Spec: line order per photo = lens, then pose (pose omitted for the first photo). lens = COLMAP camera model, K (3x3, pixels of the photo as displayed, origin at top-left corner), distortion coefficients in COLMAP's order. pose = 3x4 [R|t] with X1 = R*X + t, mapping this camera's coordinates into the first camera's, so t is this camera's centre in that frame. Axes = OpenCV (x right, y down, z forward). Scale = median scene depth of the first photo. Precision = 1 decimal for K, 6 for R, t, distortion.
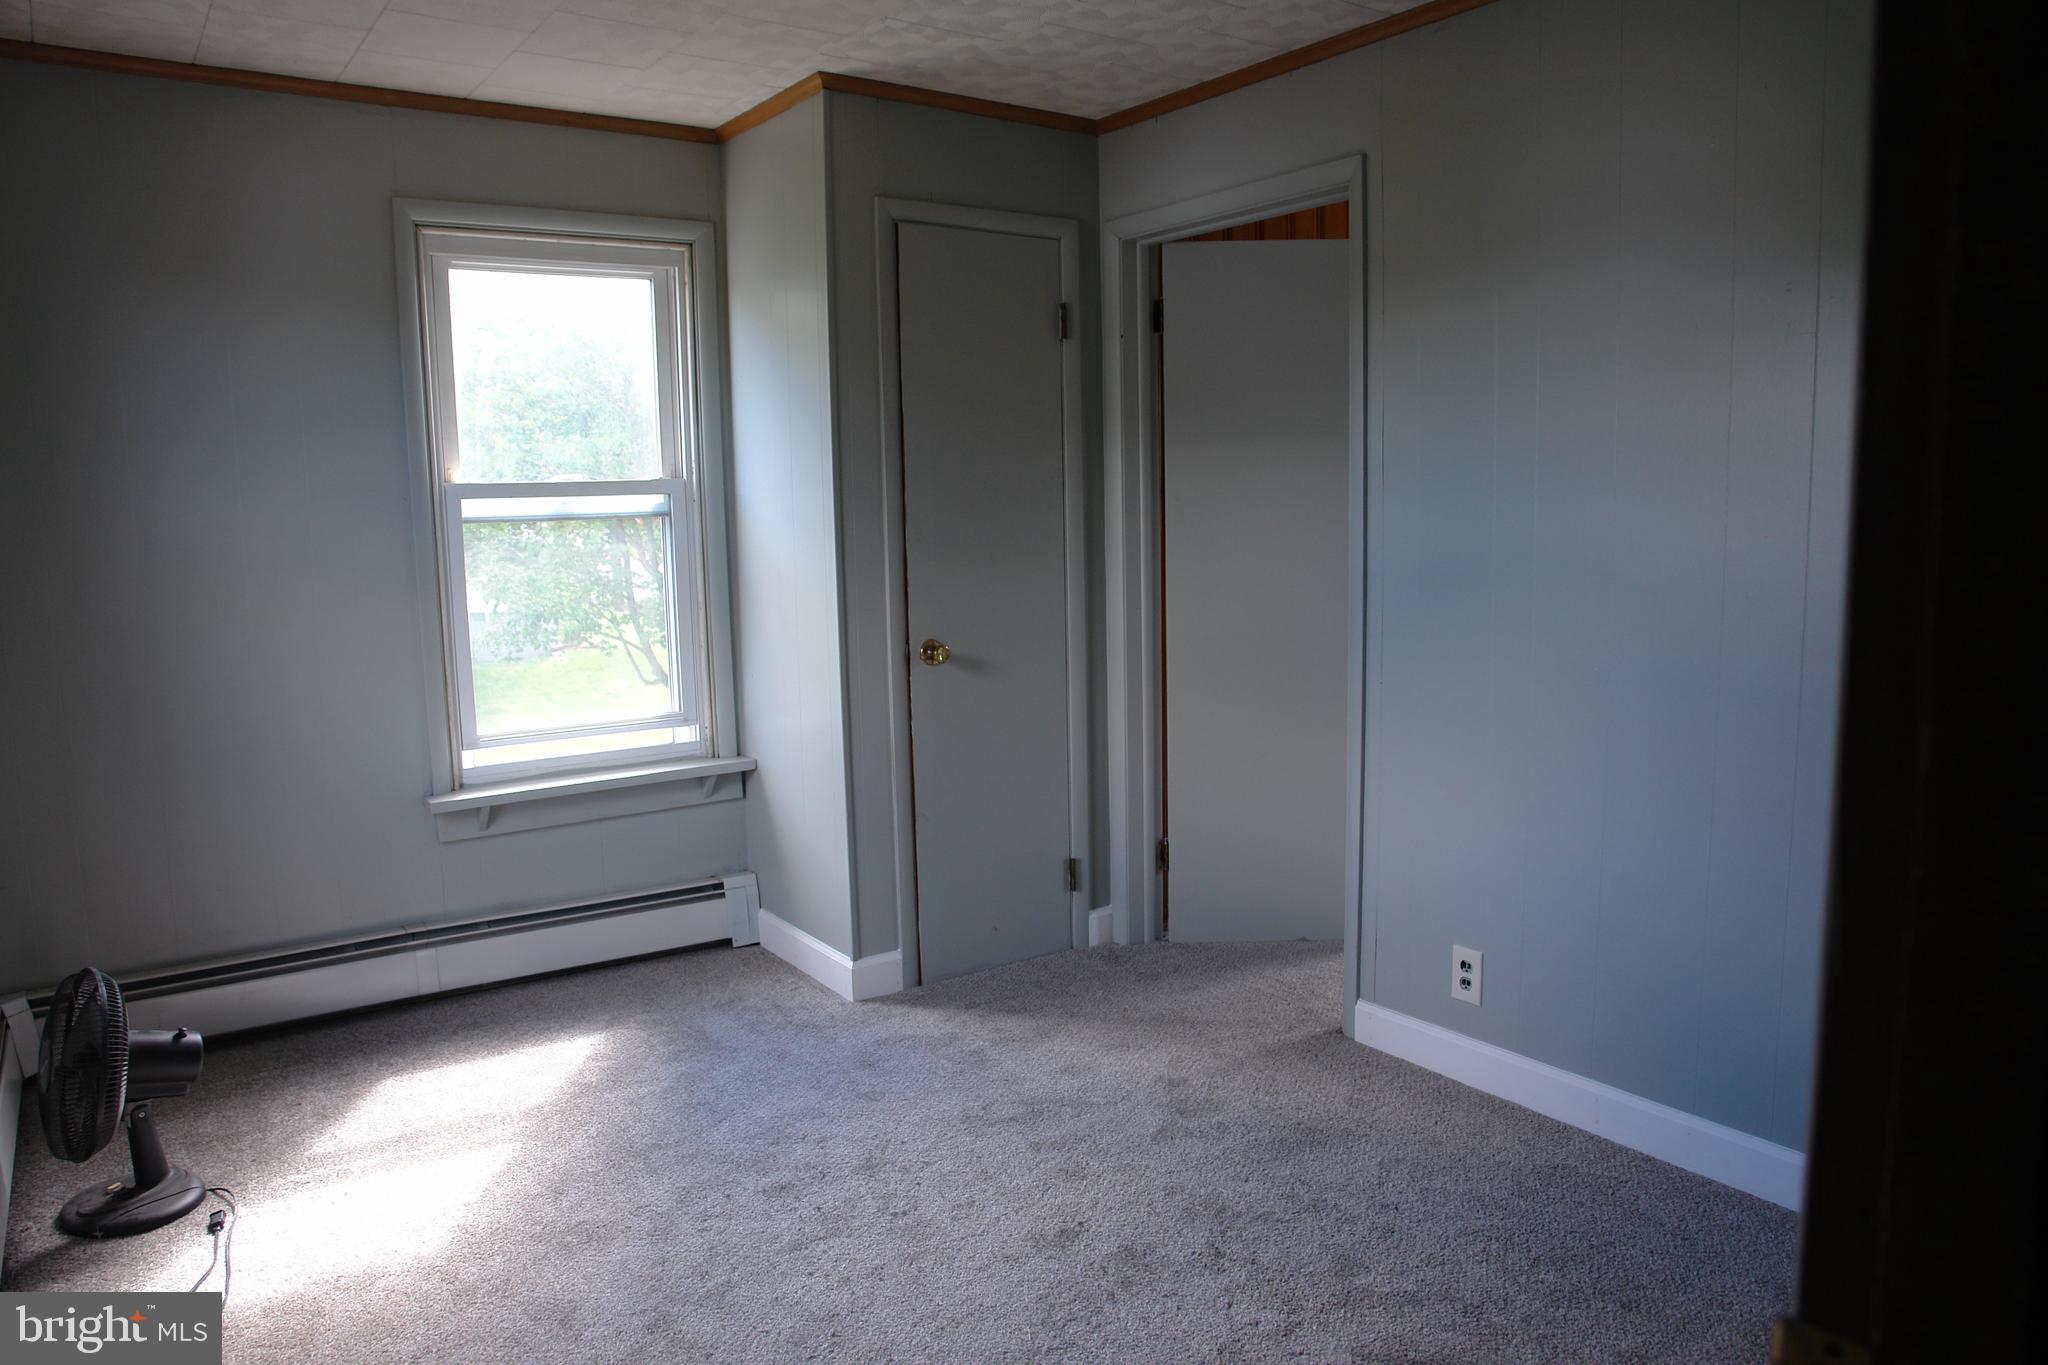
lens RADIAL K [[1446.0, 0, 1024.0], [0, 1446.0, 682.5], [0, 0, 1]] dist [-0.097655, 0.069855]
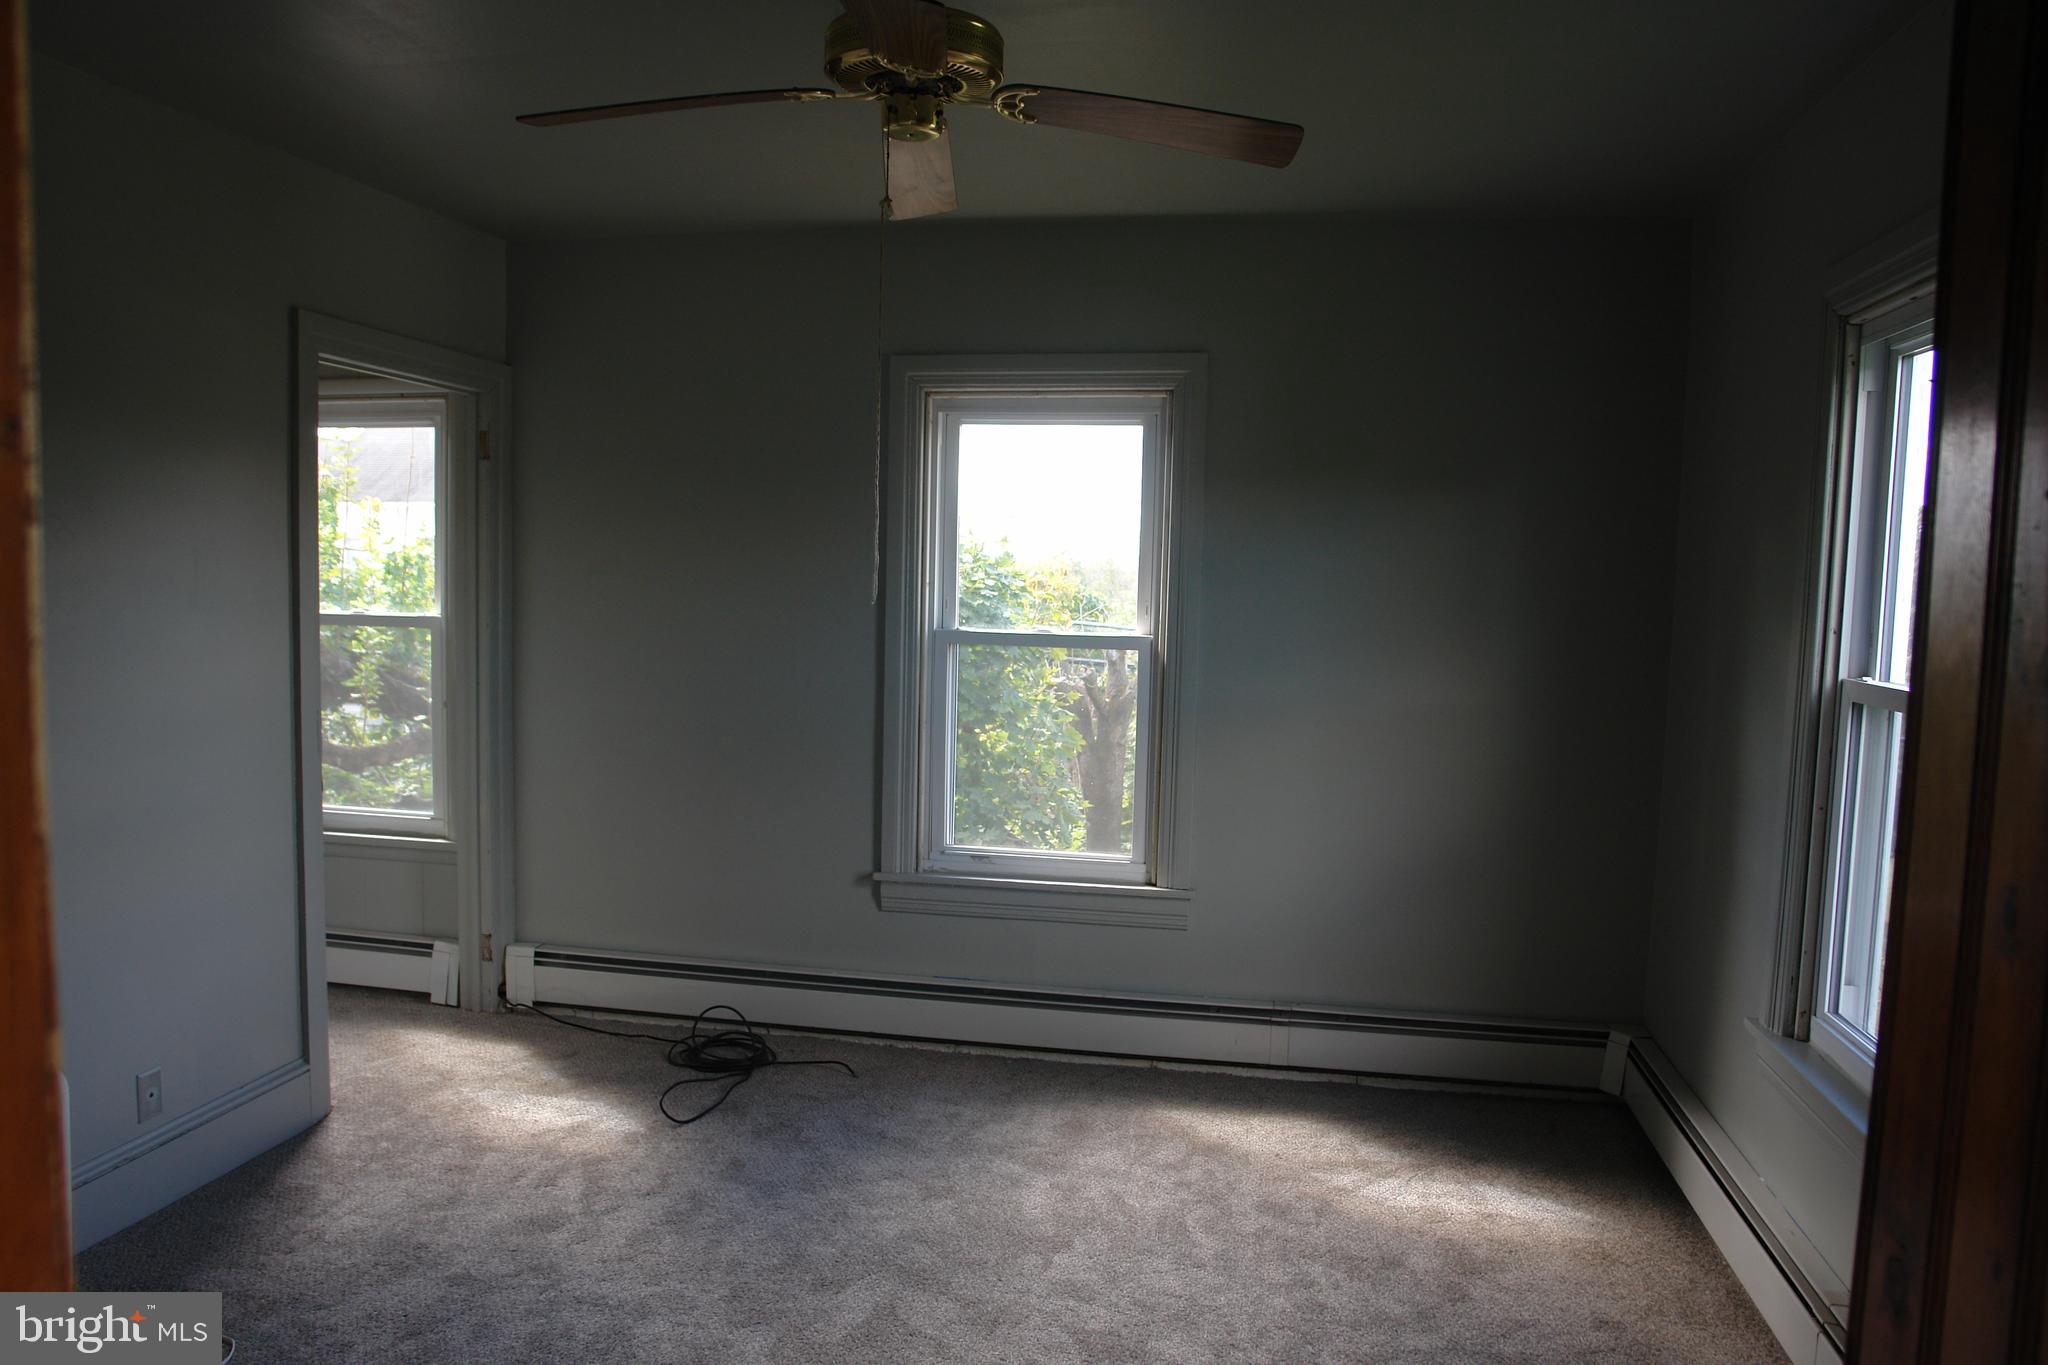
lens RADIAL K [[1447.6, 0, 1024.0], [0, 1447.6, 682.5], [0, 0, 1]] dist [-0.097850, 0.069863]
pose [[0.702856, 0.084075, -0.706346, 0.907984], [-0.134748, 0.990748, -0.016156, -0.113376], [0.698452, 0.106534, 0.707683, 0.503763]]
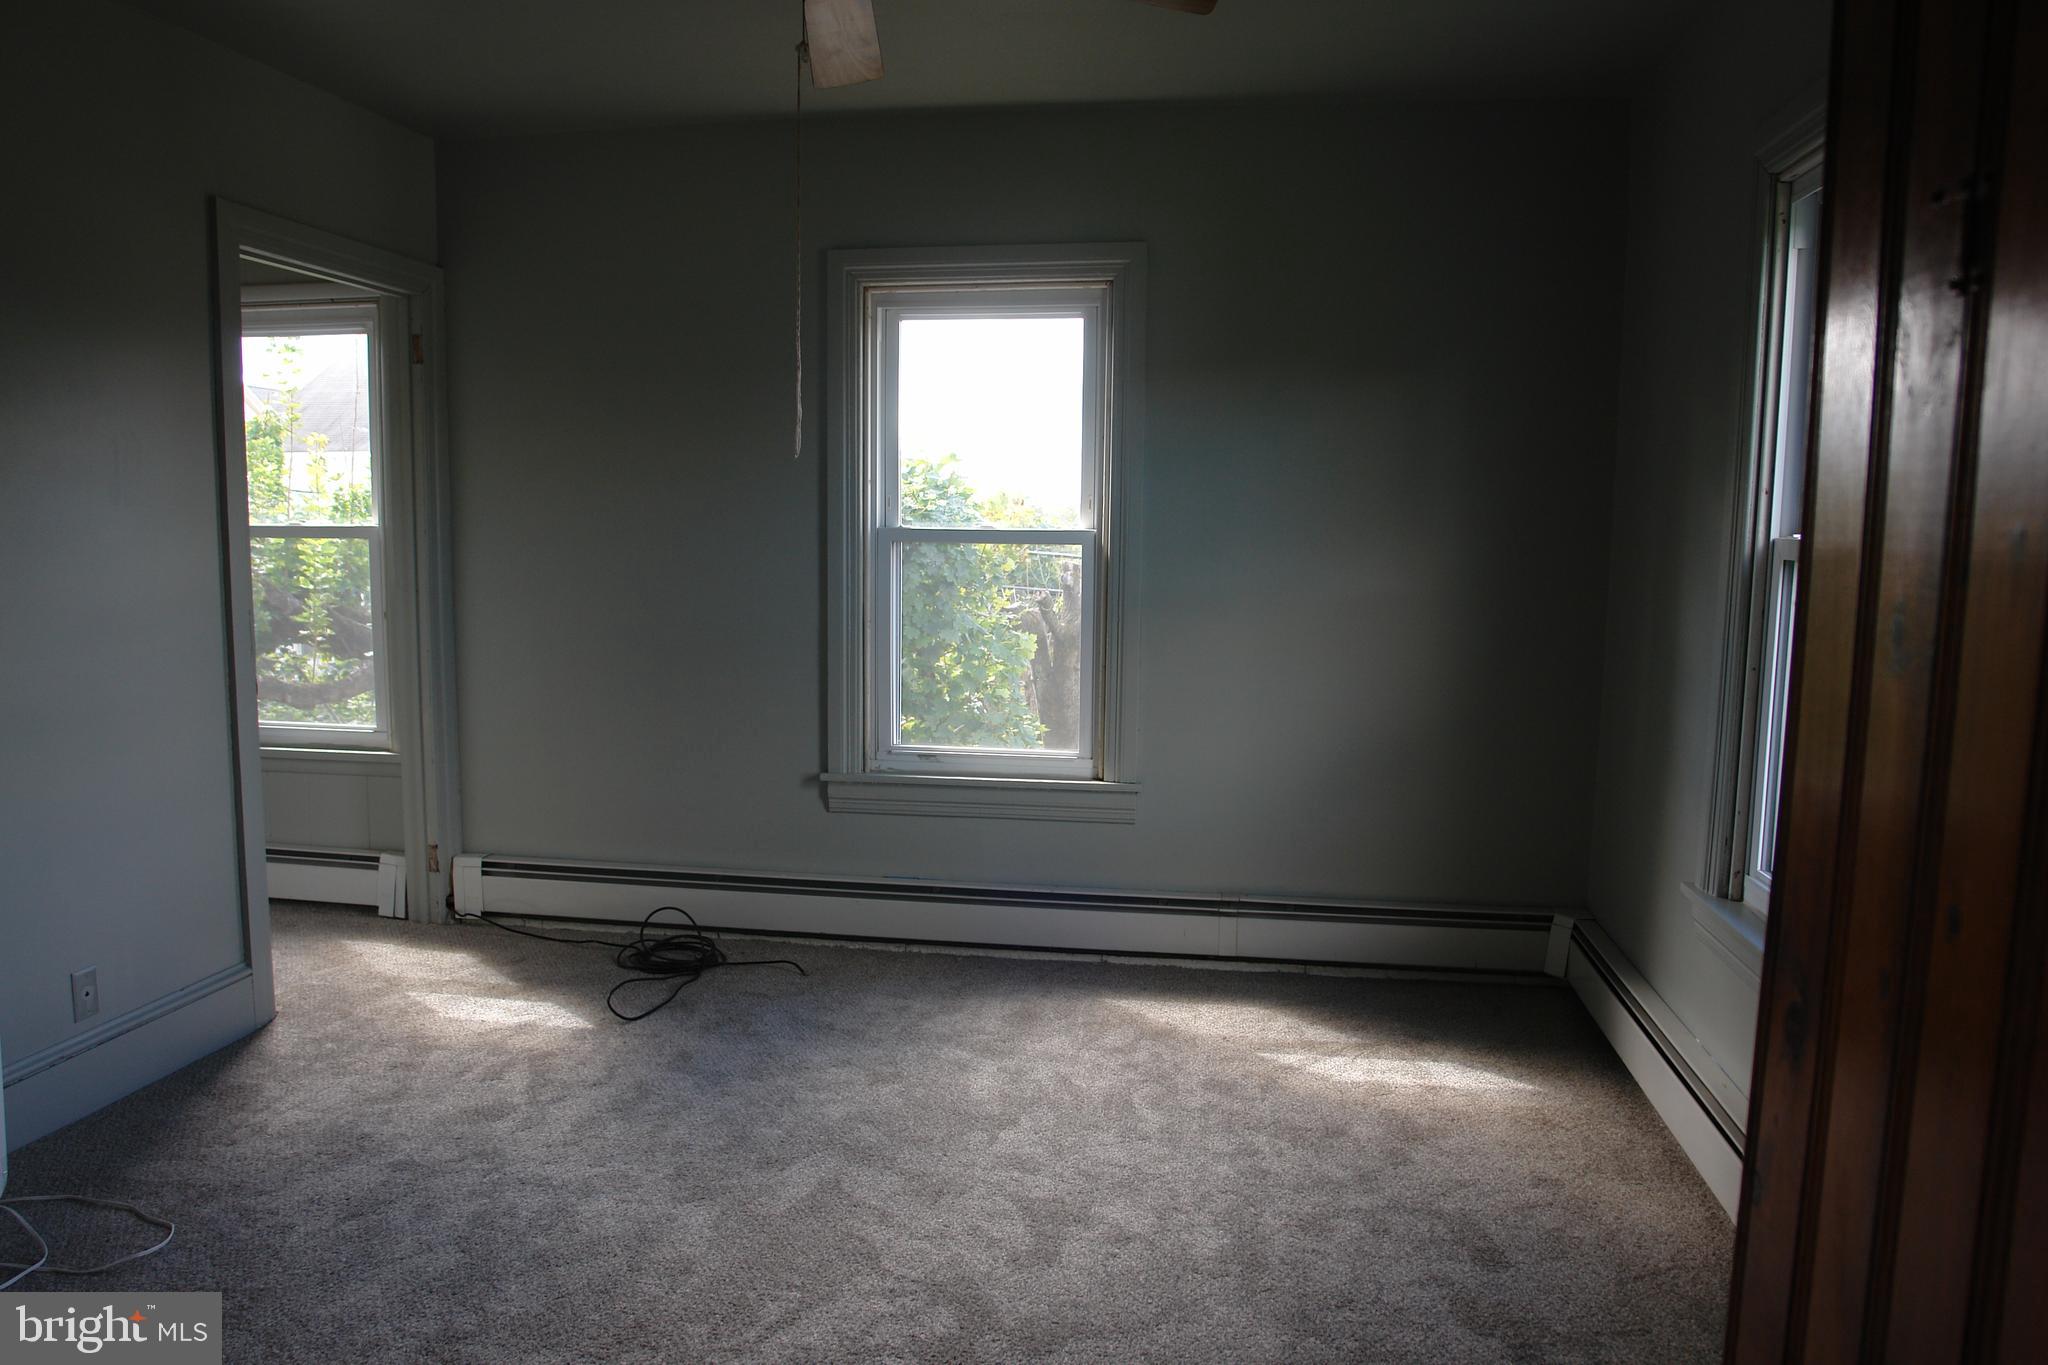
lens RADIAL K [[1447.6, 0, 1024.0], [0, 1447.6, 682.5], [0, 0, 1]] dist [-0.097850, 0.069863]
pose [[0.720933, 0.097514, -0.686110, 0.919505], [-0.119488, 0.992714, 0.015539, -0.076990], [0.682626, 0.070779, 0.727332, 0.520120]]
